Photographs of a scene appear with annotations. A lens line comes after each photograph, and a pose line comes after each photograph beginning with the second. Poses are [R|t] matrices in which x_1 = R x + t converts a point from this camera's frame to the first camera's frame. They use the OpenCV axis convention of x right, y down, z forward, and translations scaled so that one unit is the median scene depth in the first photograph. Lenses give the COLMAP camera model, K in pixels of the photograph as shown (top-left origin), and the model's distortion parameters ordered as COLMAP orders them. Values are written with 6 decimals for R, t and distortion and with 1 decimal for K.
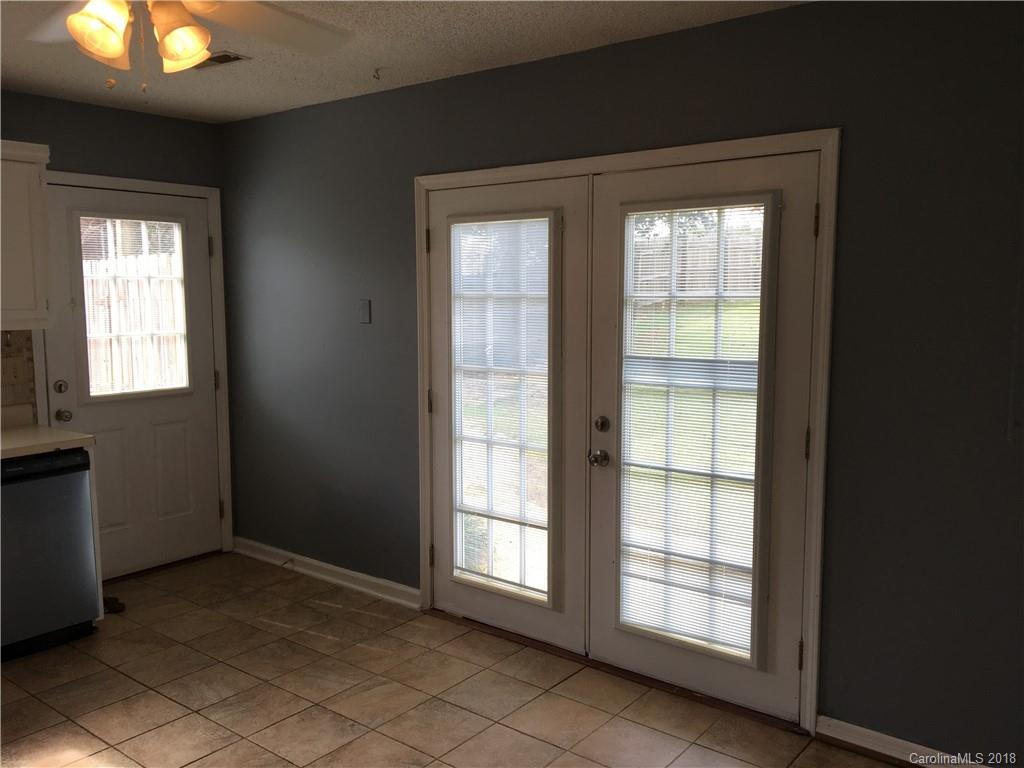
lens RADIAL K [[862.0, 0, 515.1], [0, 862.0, 386.8], [0, 0, 1]] dist [0.017028, -0.061002]
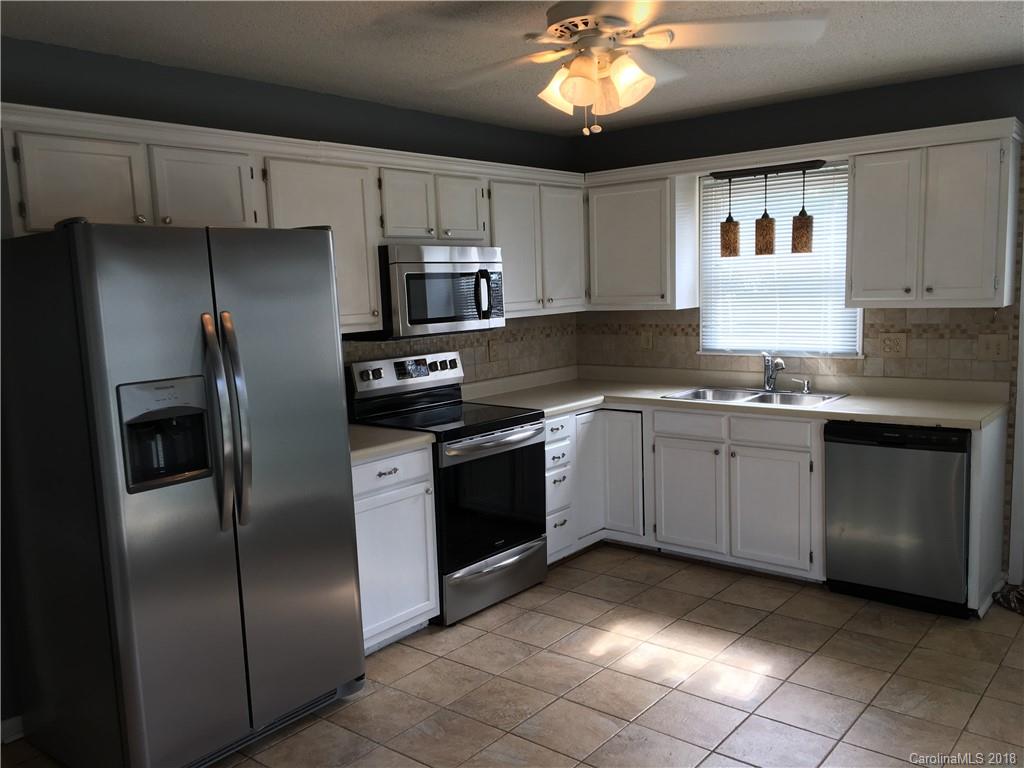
lens RADIAL K [[862.0, 0, 512.4], [0, 862.0, 382.7], [0, 0, 1]] dist [0.017028, -0.061002]
pose [[-0.029757, 0.134878, -0.990415, 0.523562], [-0.075057, 0.987755, 0.136771, -0.085777], [0.996735, 0.078407, -0.019269, 0.533020]]
